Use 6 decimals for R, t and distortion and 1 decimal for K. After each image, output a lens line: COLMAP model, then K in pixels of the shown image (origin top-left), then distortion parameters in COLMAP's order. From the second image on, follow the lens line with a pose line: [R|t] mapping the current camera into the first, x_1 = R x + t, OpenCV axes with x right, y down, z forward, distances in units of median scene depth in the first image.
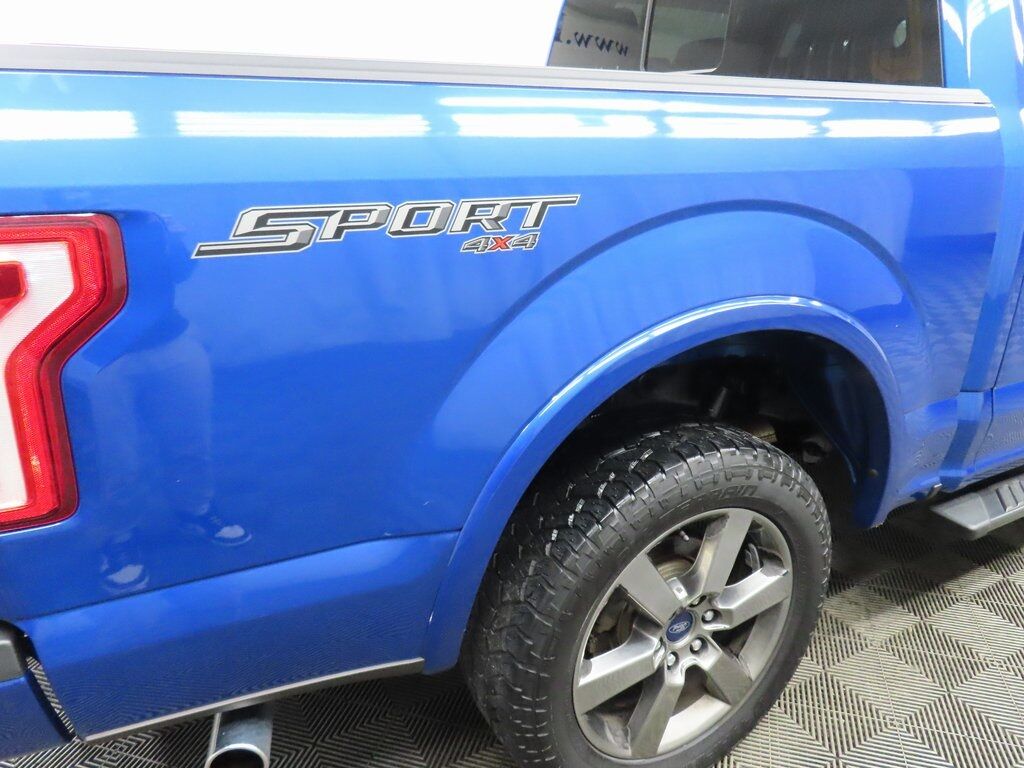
lens RADIAL K [[755.5, 0, 509.5], [0, 755.5, 374.0], [0, 0, 1]] dist [0.002951, 0.003783]
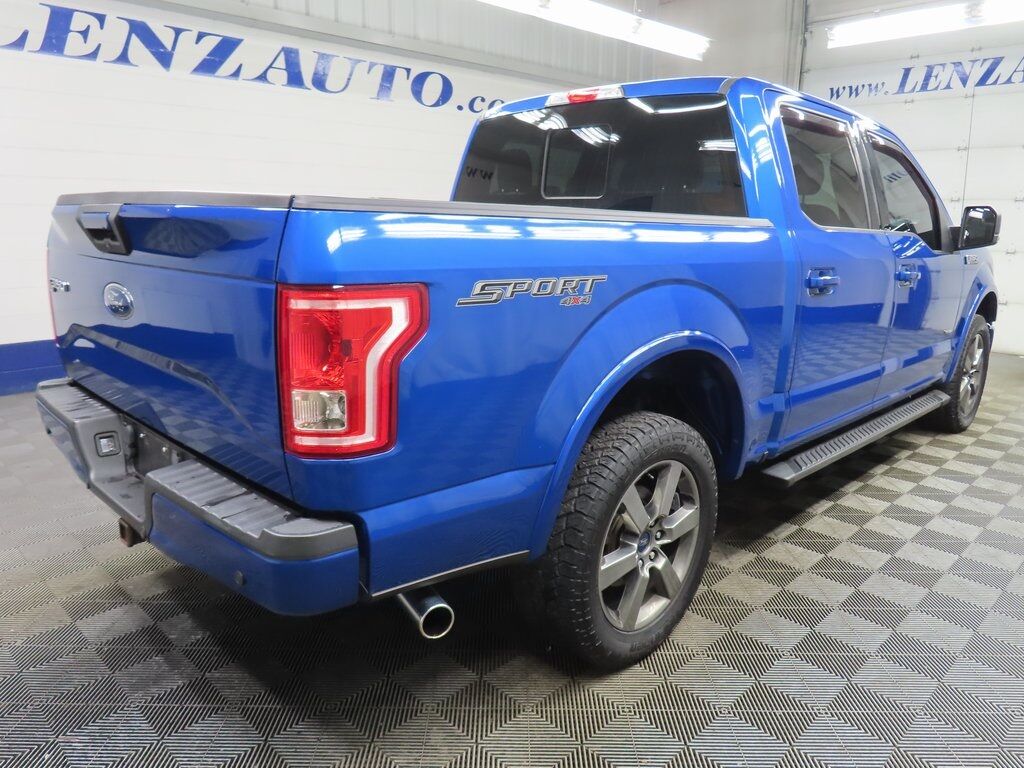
lens RADIAL K [[737.2, 0, 507.3], [0, 737.2, 385.9], [0, 0, 1]] dist [-0.000826, -0.000913]
pose [[0.962294, -0.046925, 0.267934, -0.446704], [0.074878, 0.992650, -0.095078, 0.130251], [-0.261503, 0.111555, 0.958734, -0.449205]]
